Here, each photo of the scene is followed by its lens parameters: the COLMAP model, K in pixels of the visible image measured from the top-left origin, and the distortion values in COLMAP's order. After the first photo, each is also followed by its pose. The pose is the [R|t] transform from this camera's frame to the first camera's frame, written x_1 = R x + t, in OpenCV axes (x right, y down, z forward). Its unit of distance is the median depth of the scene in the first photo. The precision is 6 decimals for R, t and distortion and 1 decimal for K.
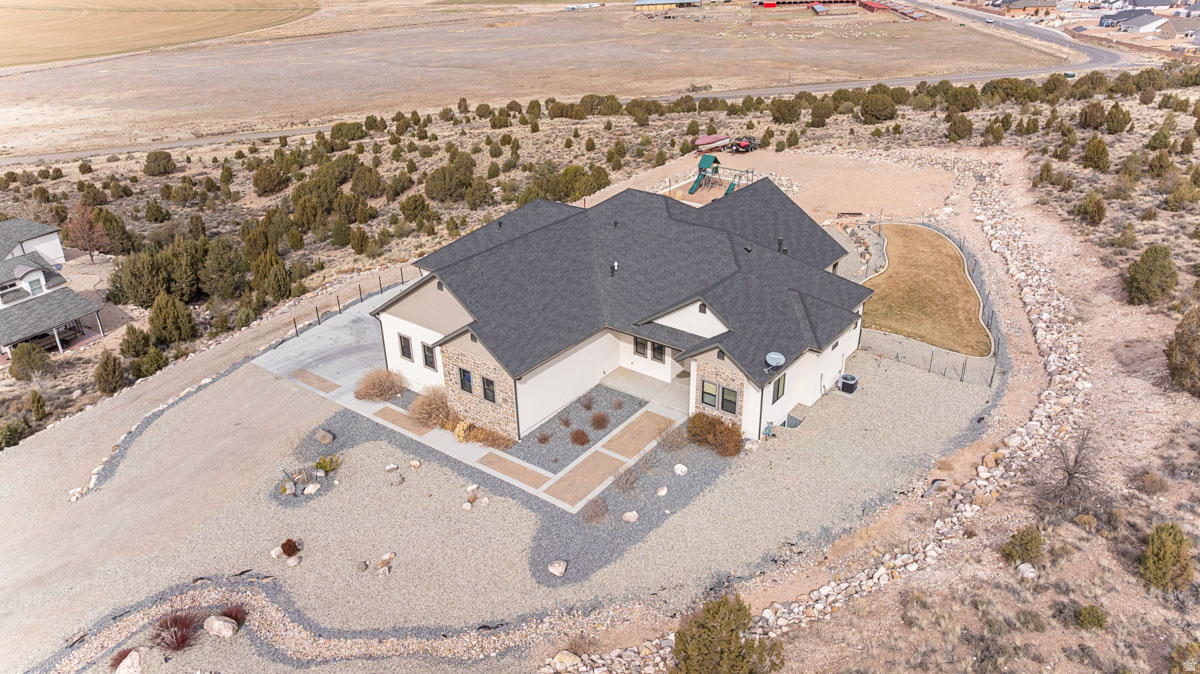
lens RADIAL K [[844.1, 0, 603.6], [0, 844.1, 331.8], [0, 0, 1]] dist [-0.031036, 0.028399]
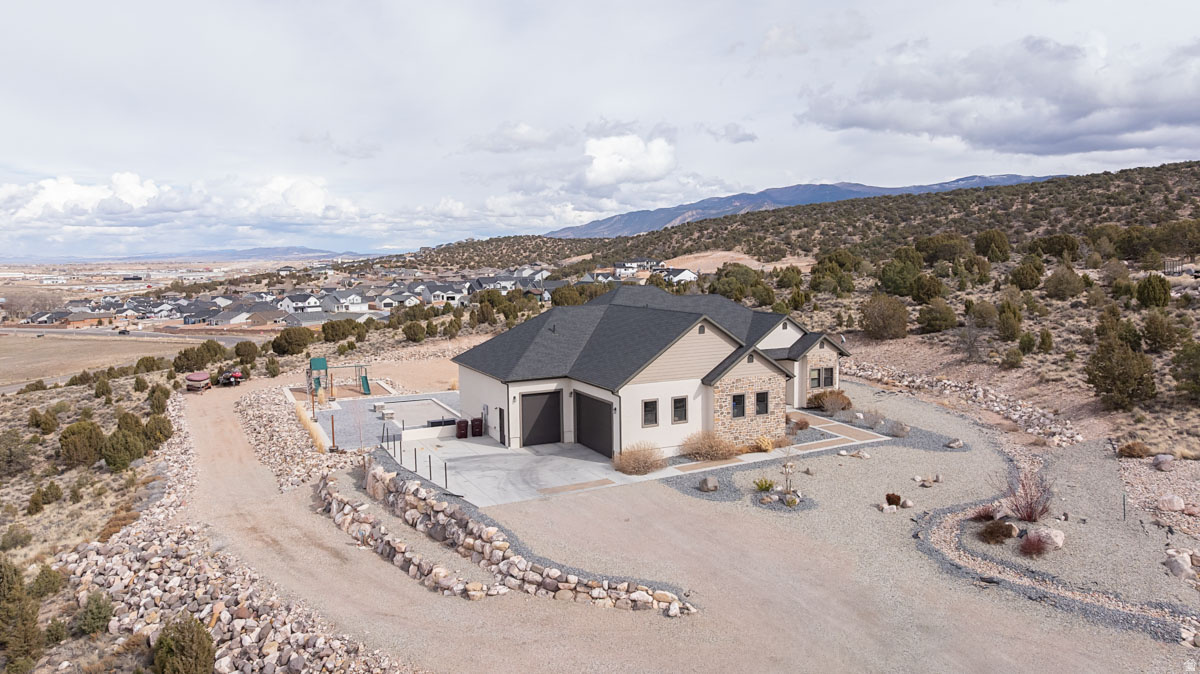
lens RADIAL K [[844.1, 0, 605.1], [0, 844.1, 334.2], [0, 0, 1]] dist [-0.031036, 0.028399]
pose [[0.445193, -0.073031, 0.892451, -1.224426], [0.396350, 0.909787, -0.123267, 0.038125], [-0.802938, 0.408601, 0.433977, 0.600408]]
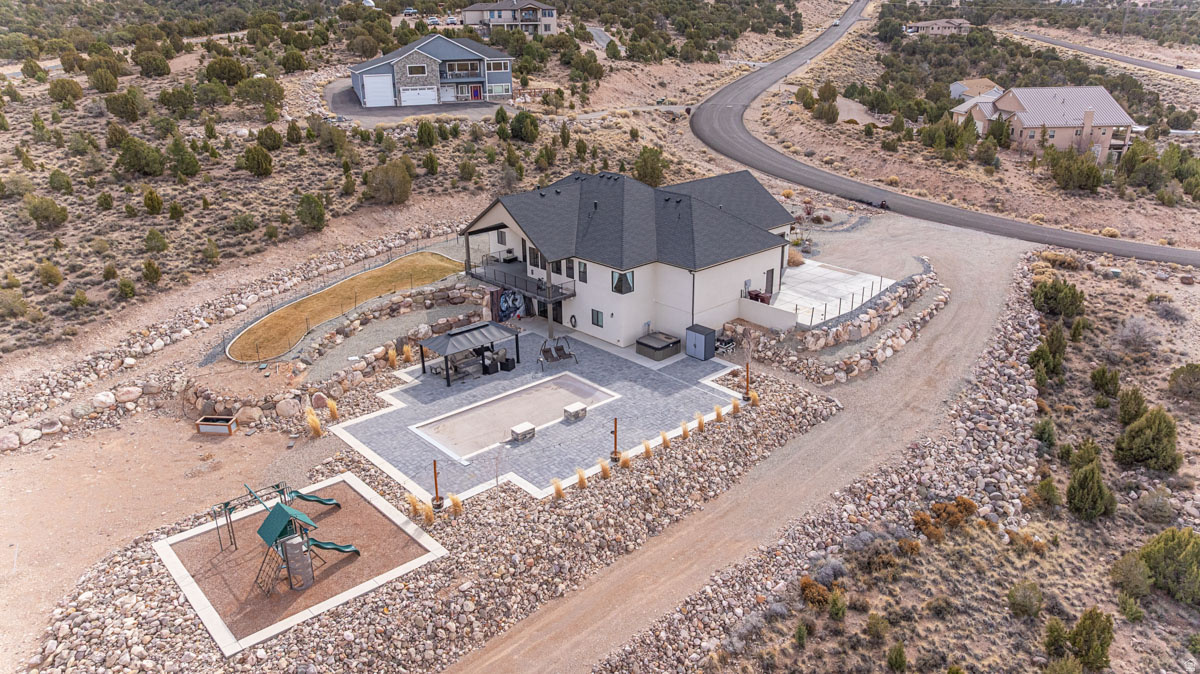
lens RADIAL K [[844.1, 0, 599.1], [0, 844.1, 333.1], [0, 0, 1]] dist [-0.031036, 0.028399]
pose [[-0.984818, -0.037036, 0.169591, -0.186164], [0.099376, 0.680751, 0.725742, -1.163630], [-0.142328, 0.731578, -0.666736, 2.471595]]
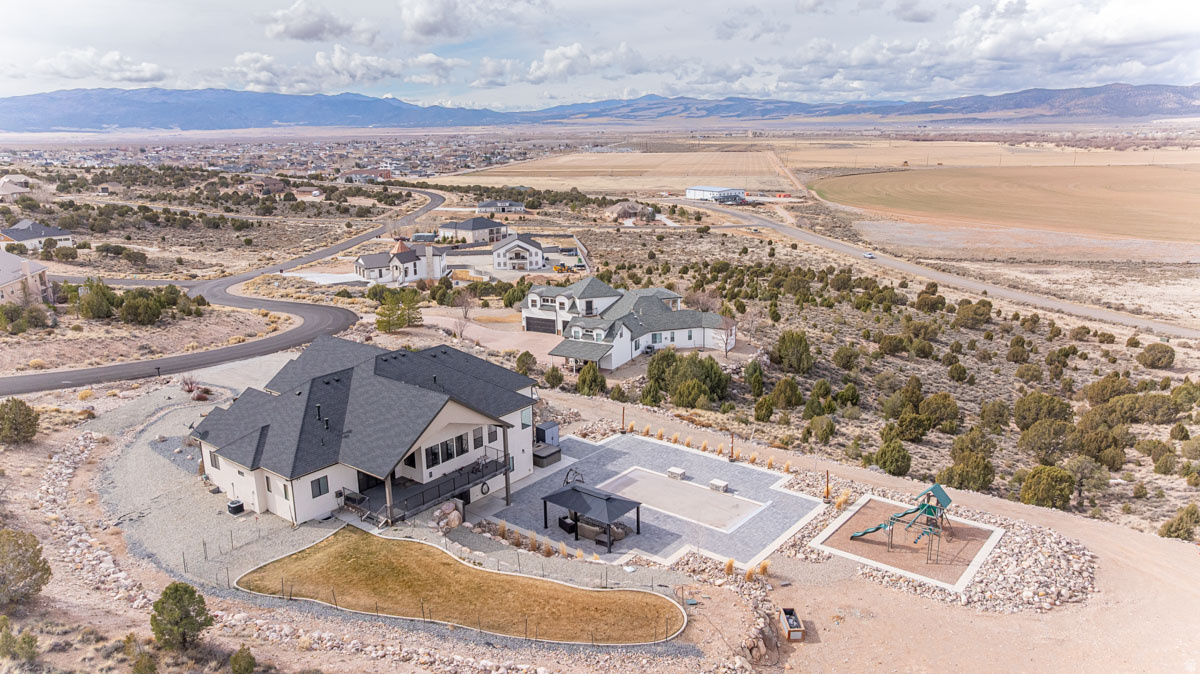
lens RADIAL K [[844.1, 0, 606.0], [0, 844.1, 342.3], [0, 0, 1]] dist [-0.031036, 0.028399]
pose [[-0.001081, 0.264185, -0.964471, 1.571641], [-0.437366, 0.867209, 0.238034, -0.736221], [0.899283, 0.422085, 0.114608, 1.310374]]
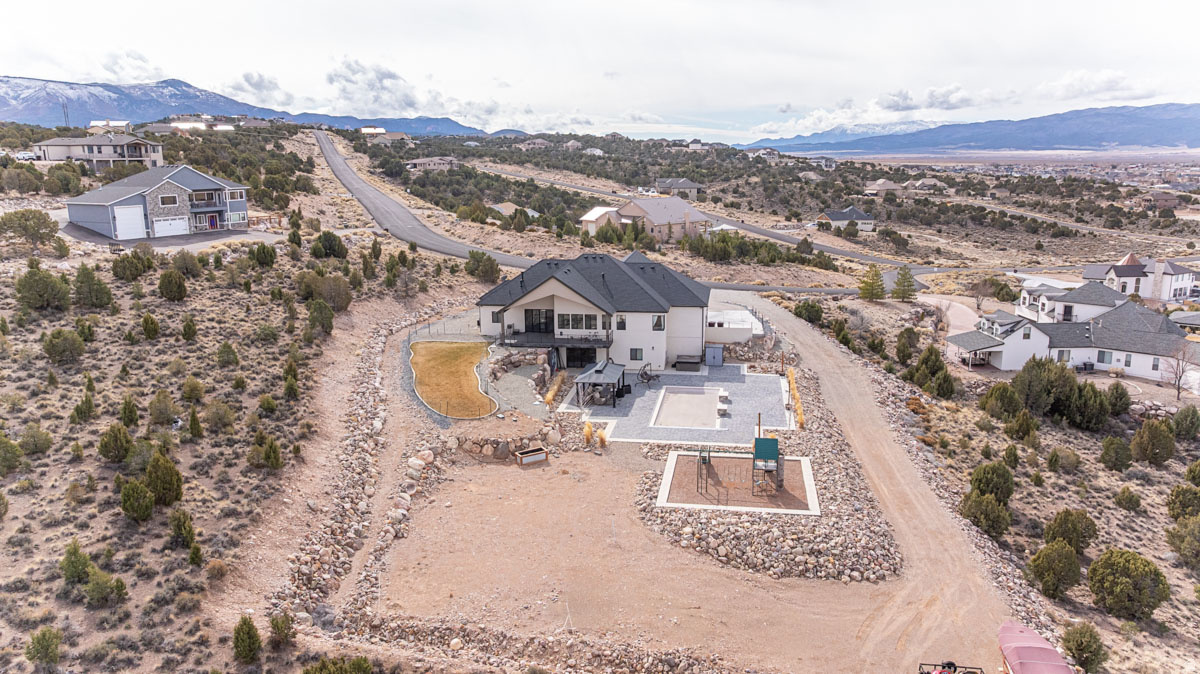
lens RADIAL K [[844.1, 0, 602.4], [0, 844.1, 327.7], [0, 0, 1]] dist [-0.031036, 0.028399]
pose [[-0.874316, 0.118603, -0.470643, 1.128620], [-0.199414, 0.796279, 0.571116, -1.295899], [0.442499, 0.593188, -0.672549, 2.756838]]
